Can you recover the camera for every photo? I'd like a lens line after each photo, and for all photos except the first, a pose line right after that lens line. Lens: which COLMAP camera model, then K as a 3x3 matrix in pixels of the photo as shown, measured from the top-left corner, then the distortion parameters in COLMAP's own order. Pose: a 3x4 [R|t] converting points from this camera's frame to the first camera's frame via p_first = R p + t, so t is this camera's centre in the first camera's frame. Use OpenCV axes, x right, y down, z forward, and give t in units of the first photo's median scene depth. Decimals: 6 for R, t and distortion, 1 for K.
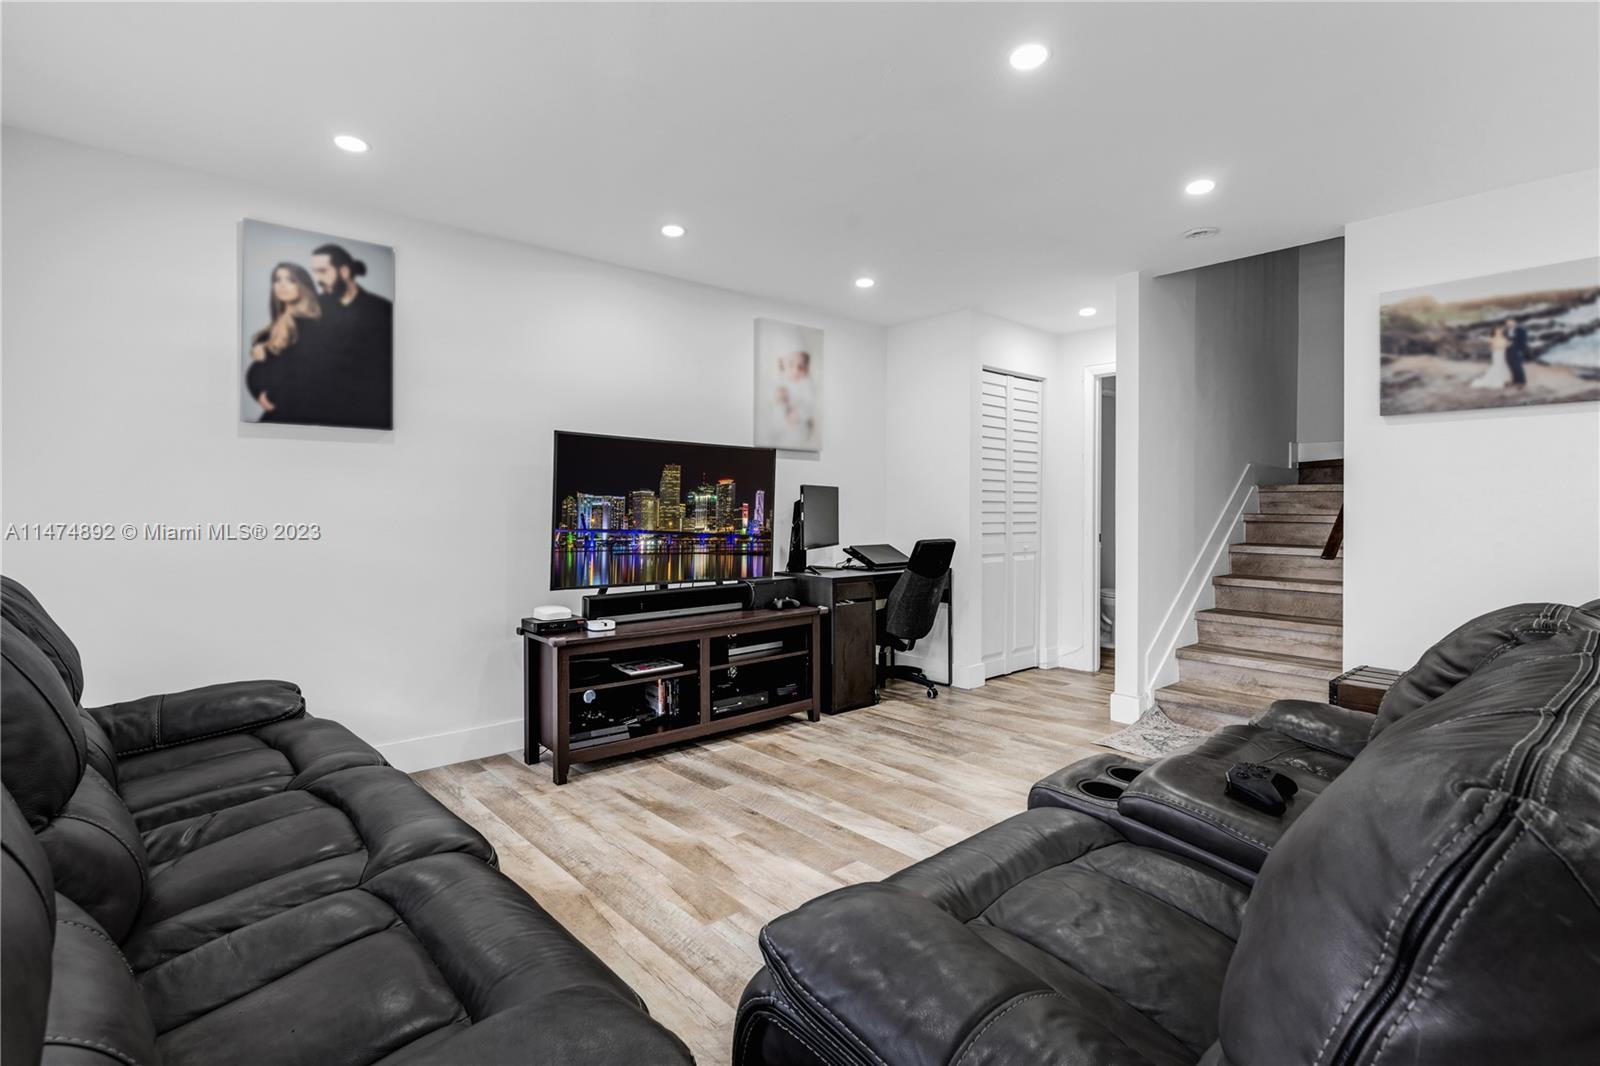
lens RADIAL K [[761.7, 0, 798.1], [0, 761.7, 506.5], [0, 0, 1]] dist [-0.000982, -0.000134]
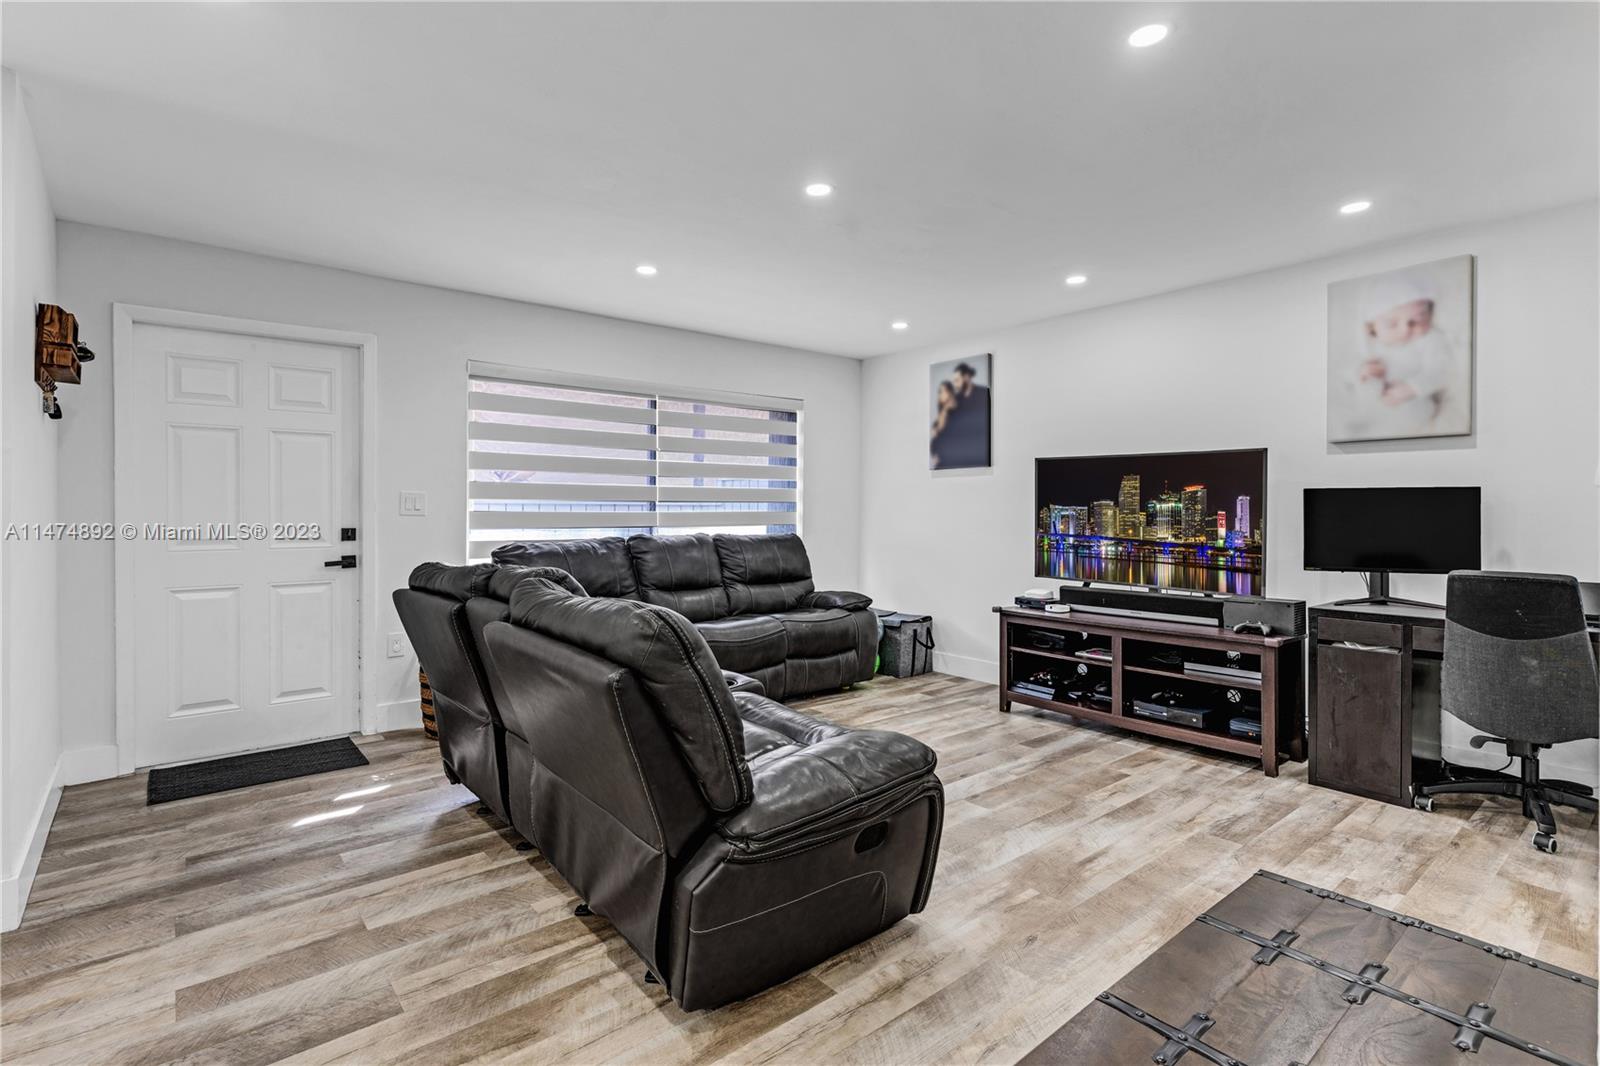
lens RADIAL K [[768.3, 0, 800.3], [0, 768.3, 514.6], [0, 0, 1]] dist [0.002369, -0.000510]
pose [[-0.027275, 0.001987, -0.999626, 0.984531], [-0.003674, 0.999991, 0.002088, -0.001347], [0.999621, 0.003729, -0.027267, 0.582137]]
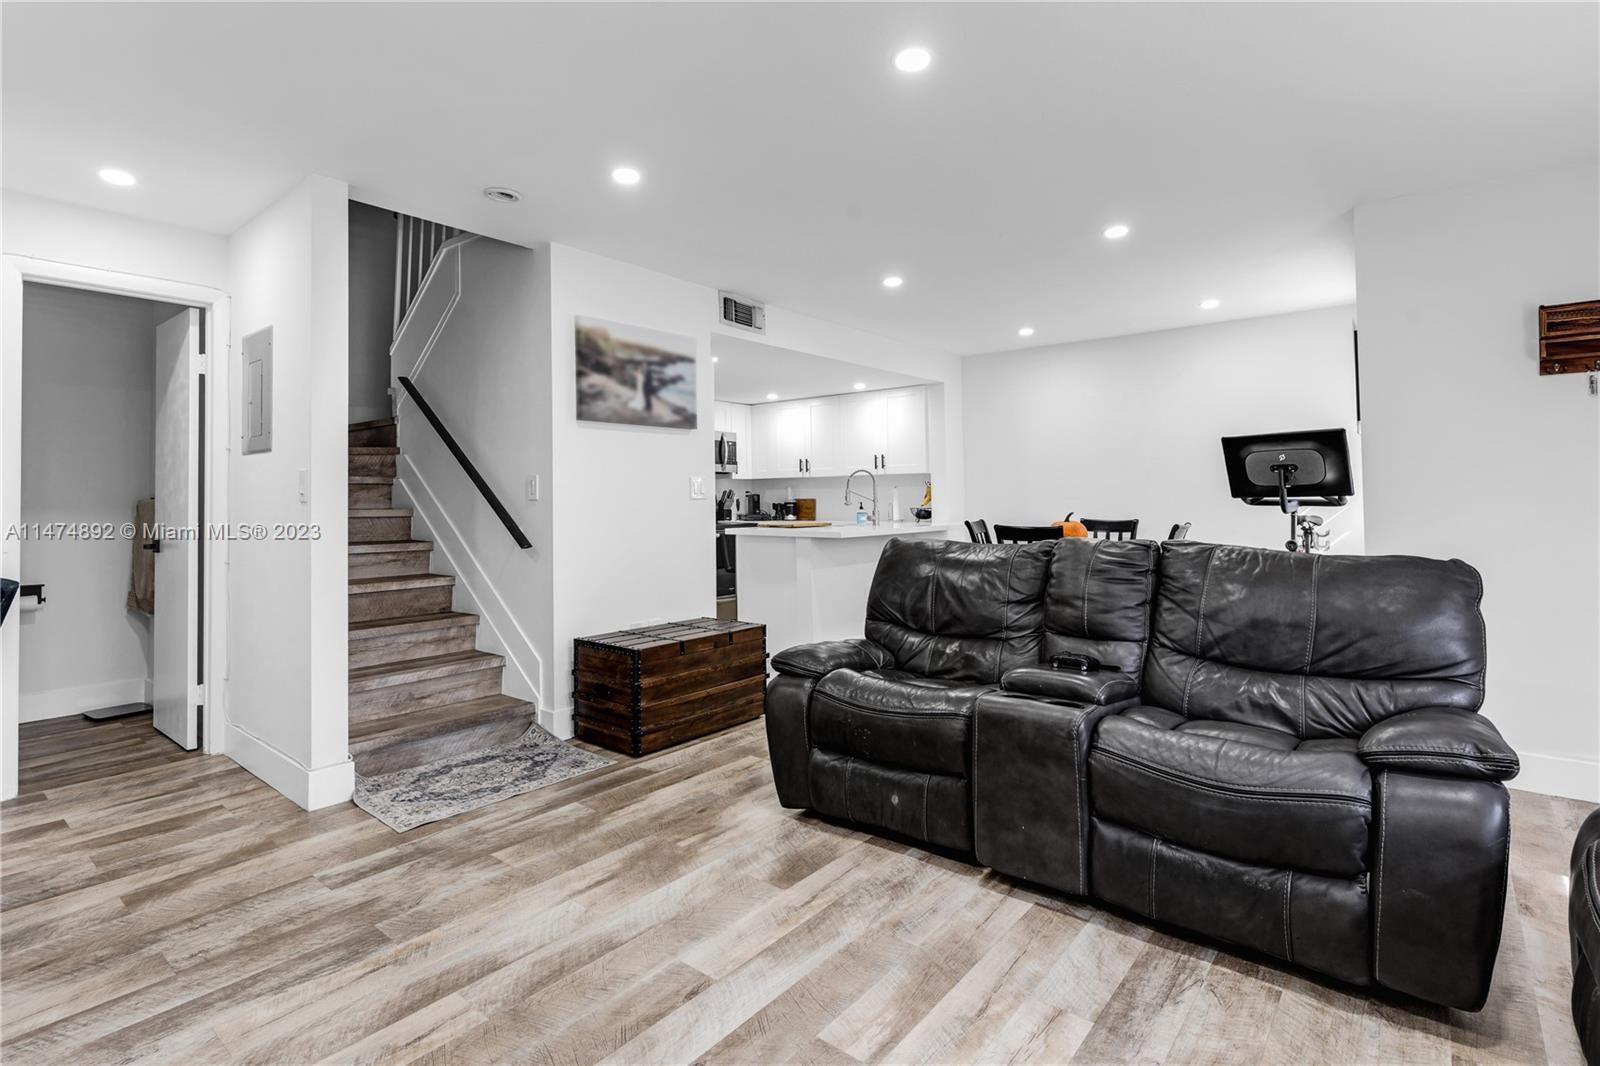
lens RADIAL K [[772.6, 0, 800.1], [0, 772.6, 478.6], [0, 0, 1]] dist [-0.001348, -0.000139]
pose [[-0.158483, 0.020992, 0.987139, -0.404243], [0.008990, 0.999763, -0.019818, -0.002307], [-0.987321, 0.005734, -0.158634, 0.766474]]
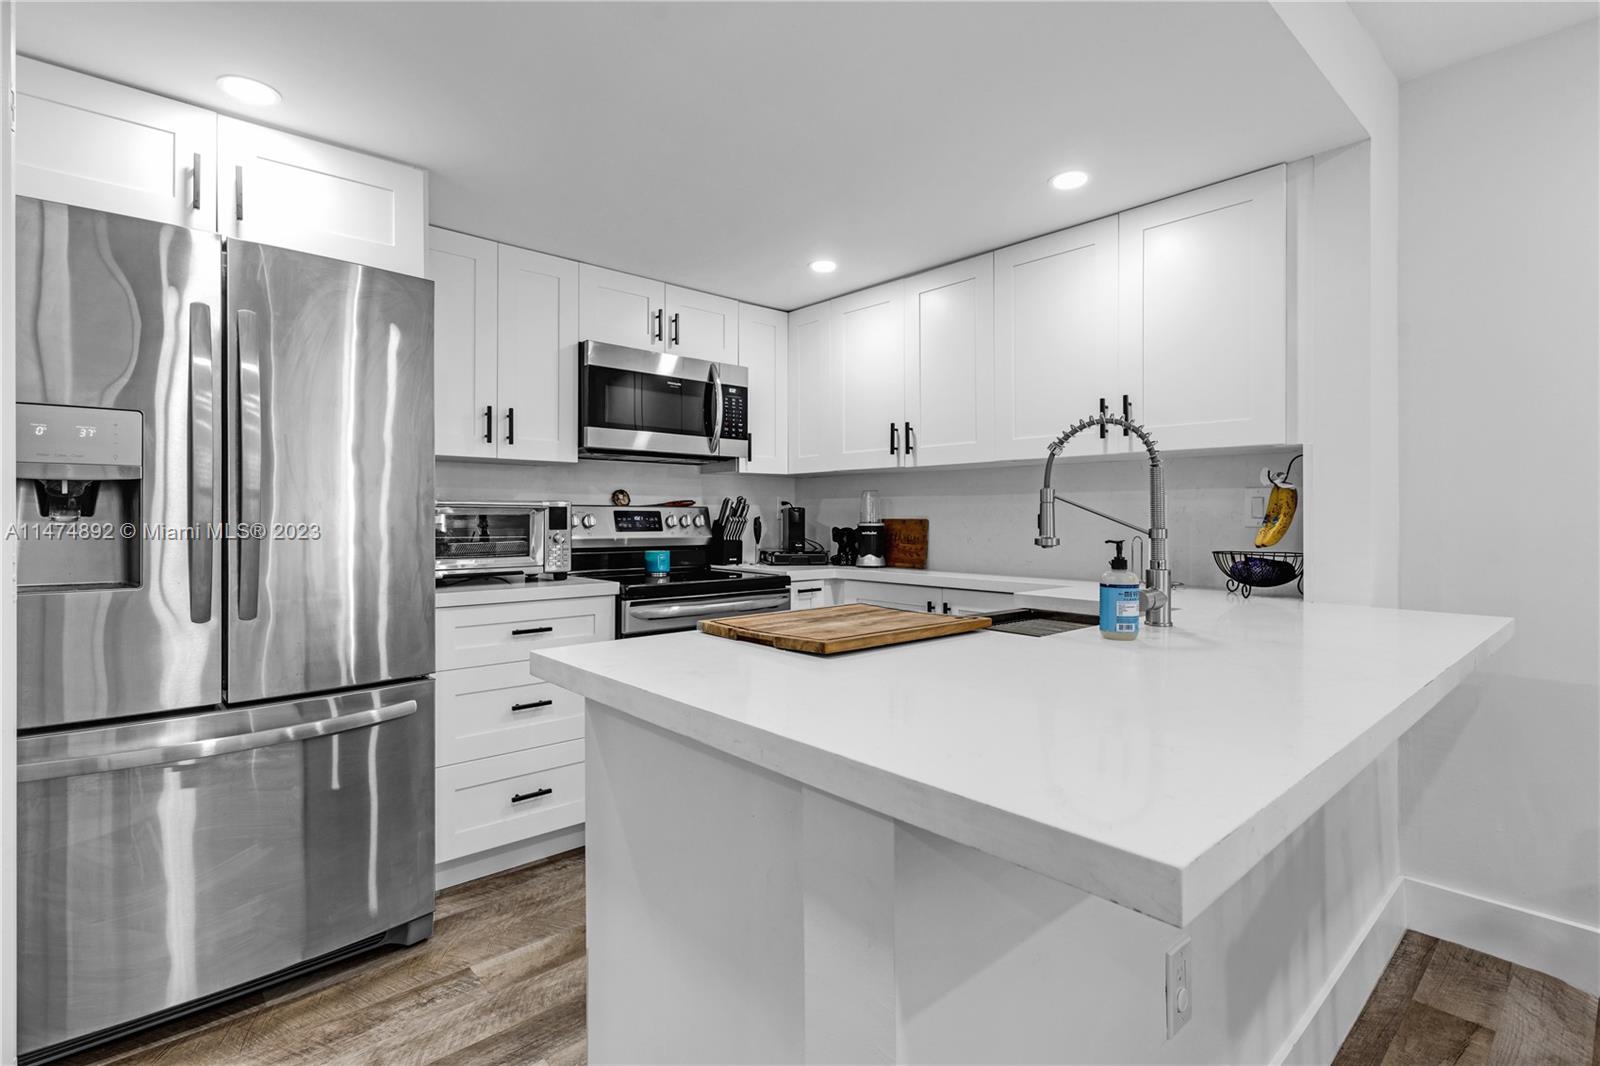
lens RADIAL K [[768.3, 0, 800.3], [0, 768.3, 514.6], [0, 0, 1]] dist [0.002369, -0.000510]
pose [[-0.018587, -0.005947, 0.999810, 0.823613], [0.000148, 0.999982, 0.005951, 0.000742], [-0.999827, 0.000258, -0.018586, 0.548322]]
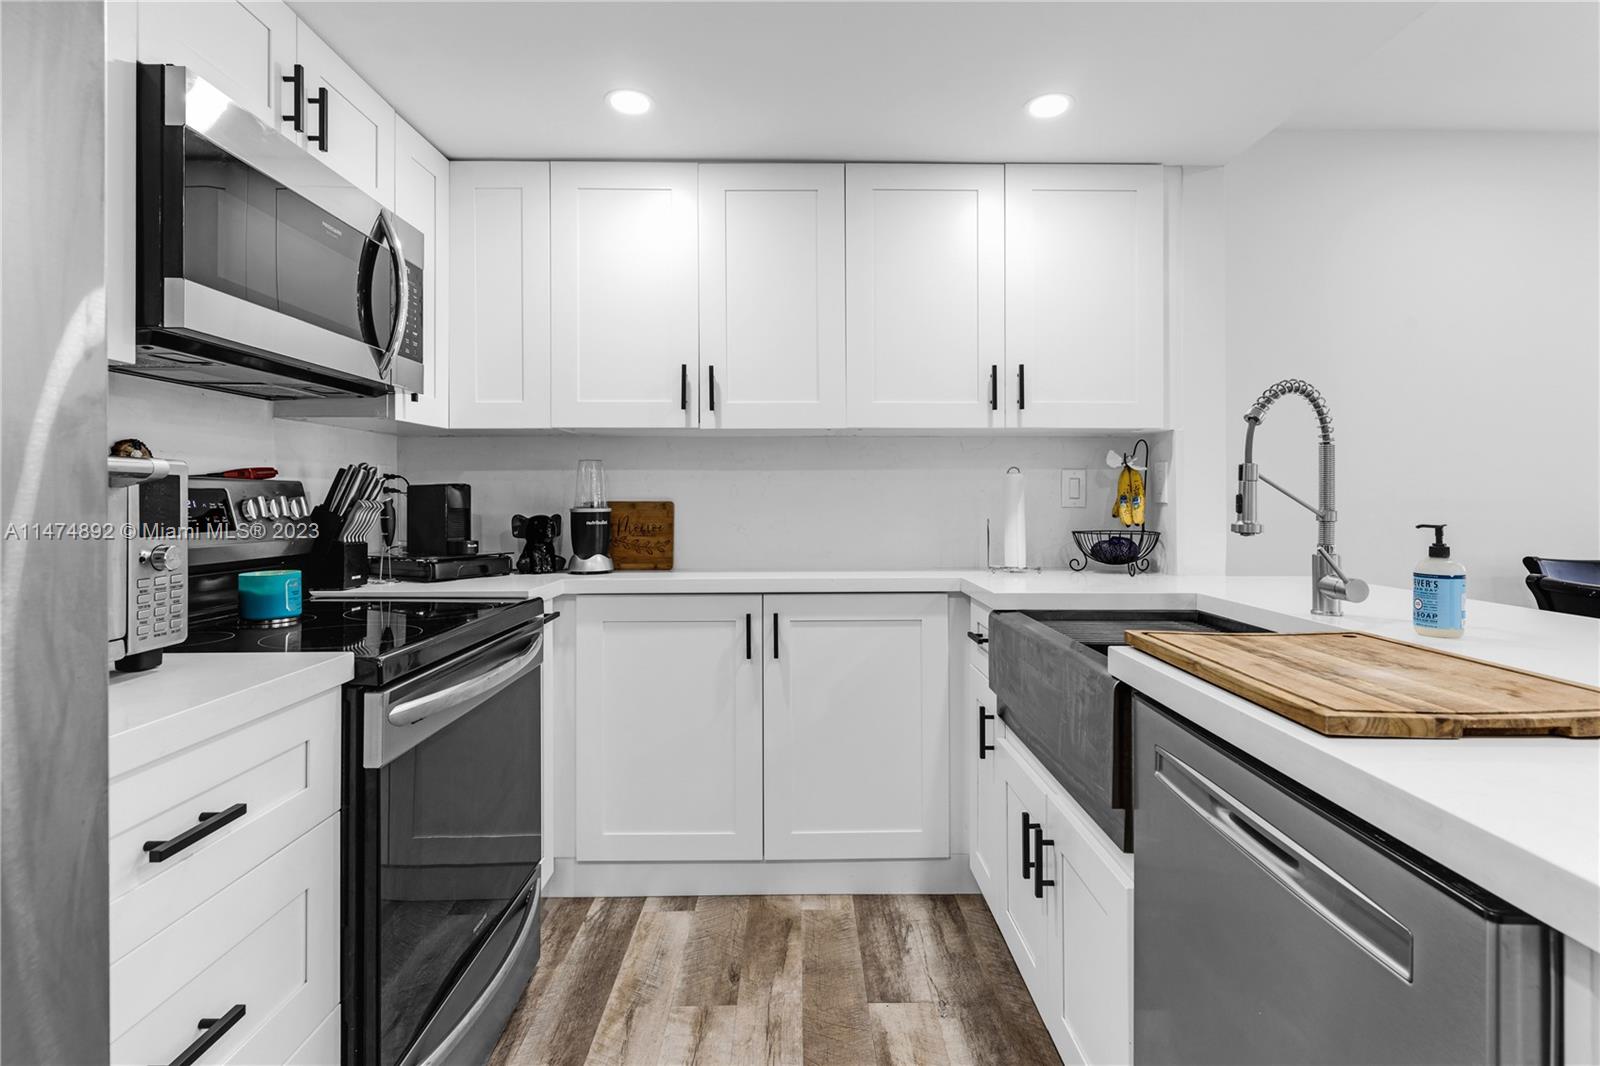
lens RADIAL K [[791.9, 0, 822.6], [0, 791.9, 493.3], [0, 0, 1]] dist [0.002302, -0.000046]
pose [[-0.769238, -0.004845, 0.638944, 1.213411], [-0.003633, 0.999988, 0.003209, 0.001896], [-0.638952, 0.000147, -0.769246, 0.845657]]
